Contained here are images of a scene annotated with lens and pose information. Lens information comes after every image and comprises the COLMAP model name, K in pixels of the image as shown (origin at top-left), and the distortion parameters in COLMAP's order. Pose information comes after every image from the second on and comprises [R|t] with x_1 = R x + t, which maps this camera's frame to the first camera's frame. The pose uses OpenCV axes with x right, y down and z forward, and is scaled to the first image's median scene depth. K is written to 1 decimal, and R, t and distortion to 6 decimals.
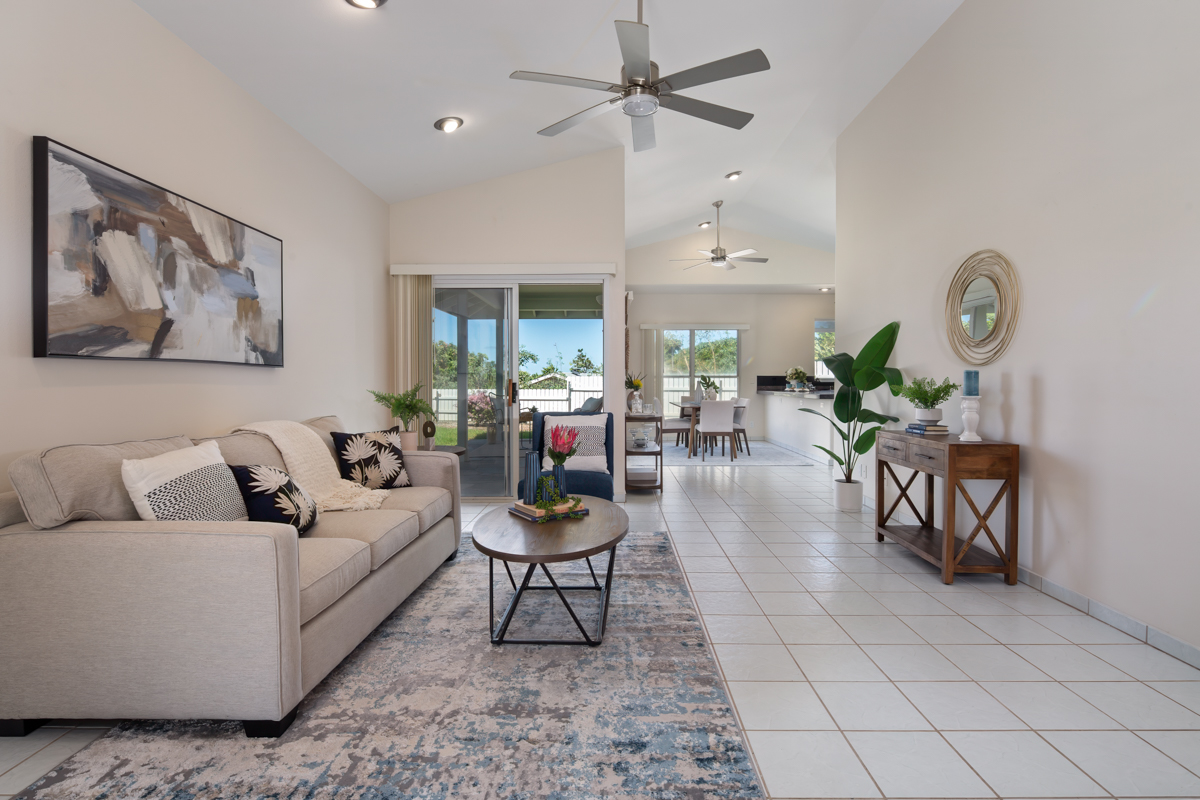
lens RADIAL K [[585.7, 0, 606.7], [0, 585.7, 393.3], [0, 0, 1]] dist [-0.000628, -0.000889]
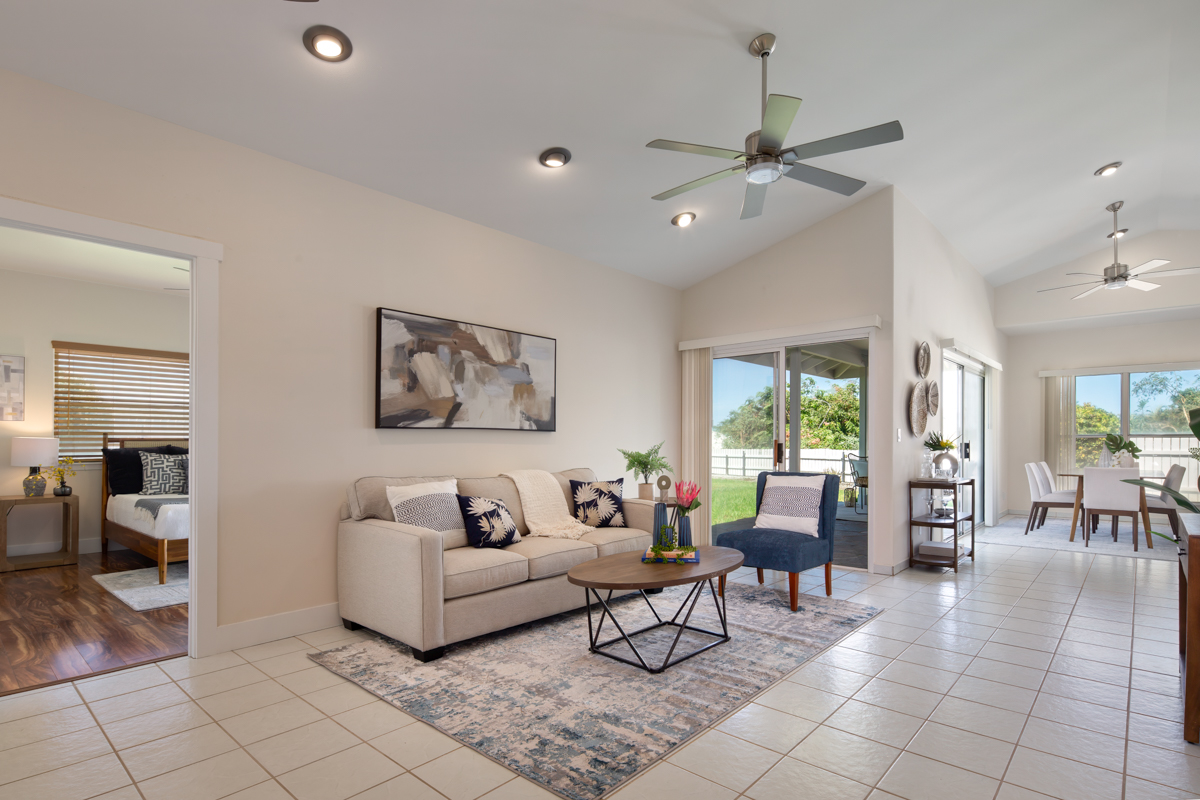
lens RADIAL K [[592.9, 0, 633.9], [0, 592.9, 444.3], [0, 0, 1]] dist [0.003514, 0.000219]
pose [[0.767040, 0.002525, -0.641594, 0.637746], [-0.013797, 0.999826, -0.012559, 0.000011], [0.641450, 0.018485, 0.766942, 0.073595]]
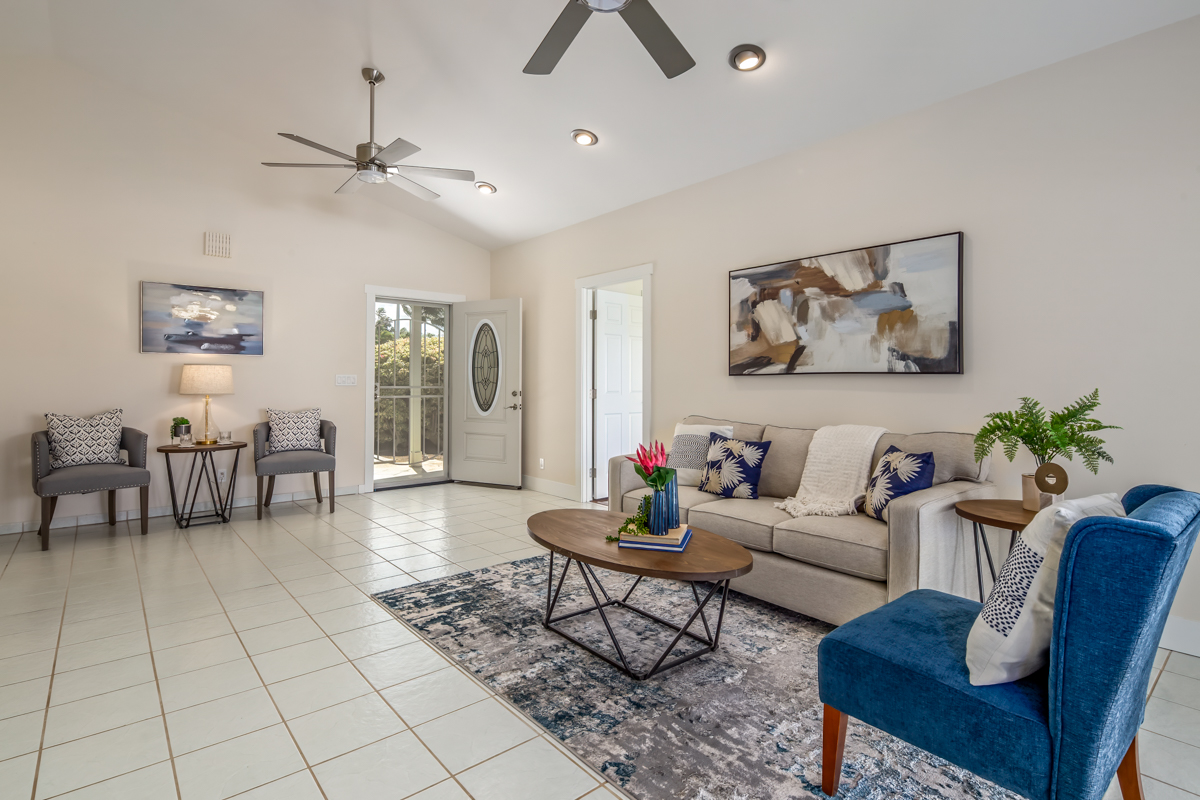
lens RADIAL K [[584.0, 0, 598.3], [0, 584.0, 374.5], [0, 0, 1]] dist [-0.000357, -0.000190]
pose [[-0.758463, -0.012166, -0.651603, 0.586440], [-0.017020, 0.999854, 0.001143, -0.046995], [0.651494, 0.011958, -0.758560, 1.755073]]
